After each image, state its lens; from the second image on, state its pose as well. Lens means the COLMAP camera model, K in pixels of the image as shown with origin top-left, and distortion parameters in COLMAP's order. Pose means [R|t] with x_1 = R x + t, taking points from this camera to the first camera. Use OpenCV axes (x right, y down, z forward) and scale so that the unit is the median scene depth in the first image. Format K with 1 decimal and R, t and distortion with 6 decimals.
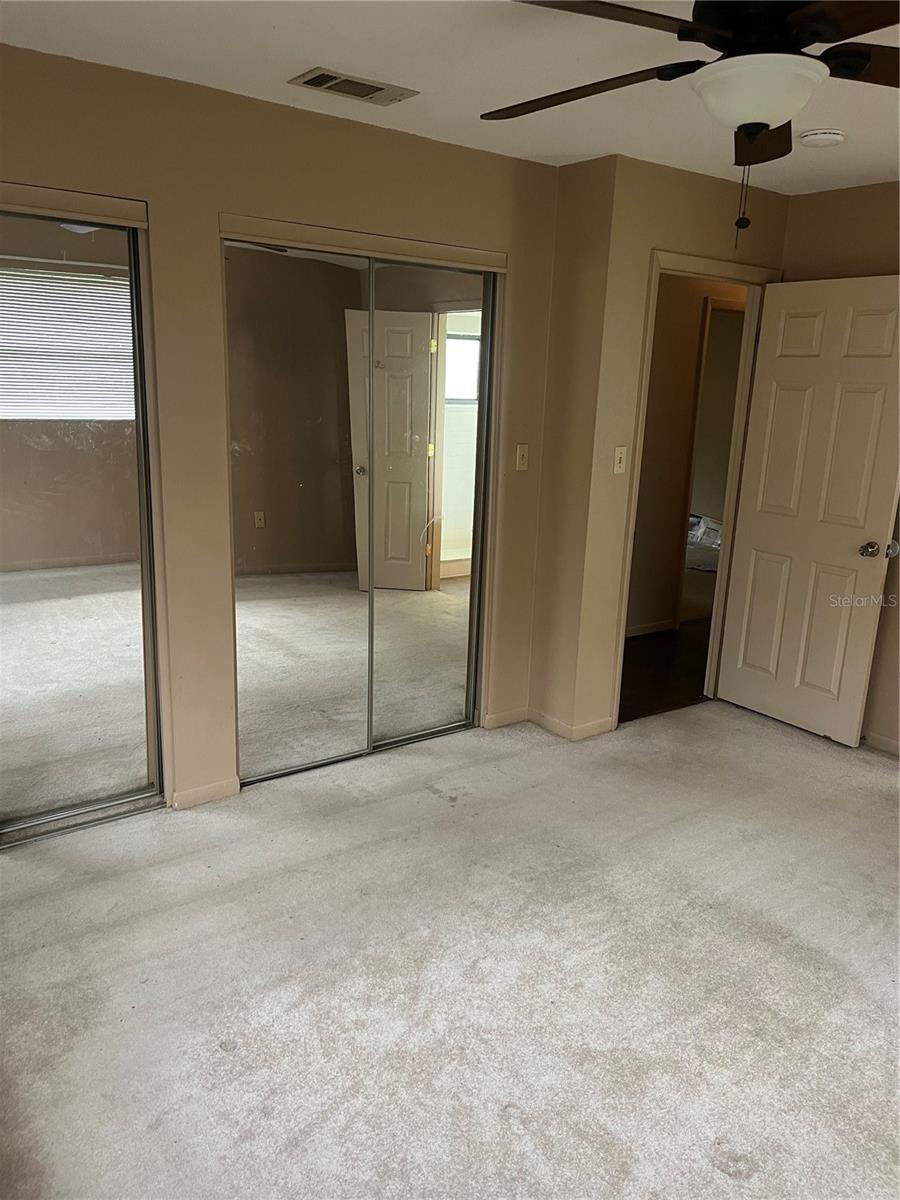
lens RADIAL K [[896.8, 0, 444.2], [0, 896.8, 596.6], [0, 0, 1]] dist [0.054177, -0.072236]
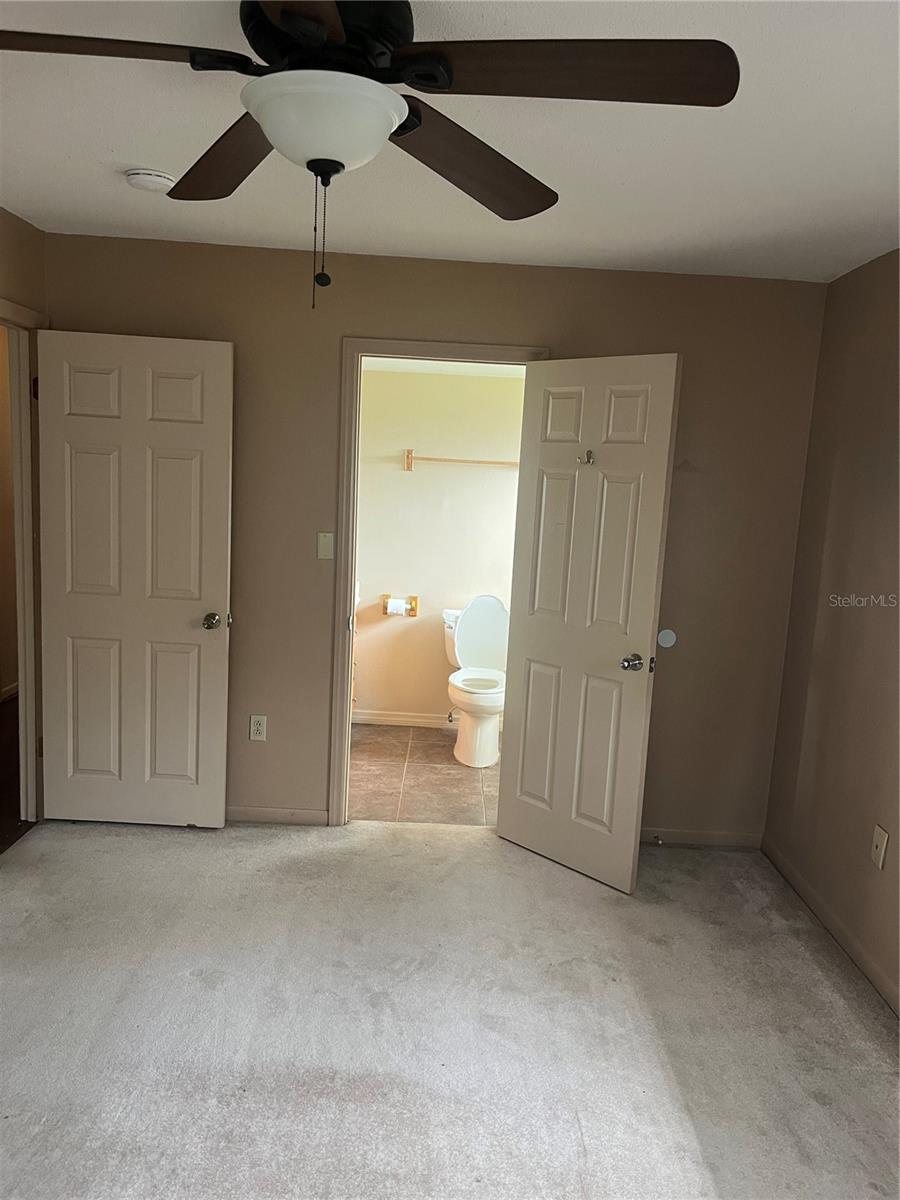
lens RADIAL K [[896.8, 0, 451.8], [0, 896.8, 602.0], [0, 0, 1]] dist [0.054177, -0.072236]
pose [[0.595356, -0.118606, 0.794660, -0.135669], [0.159168, 0.986853, 0.028044, -0.059173], [-0.787539, 0.109788, 0.606407, 0.221617]]
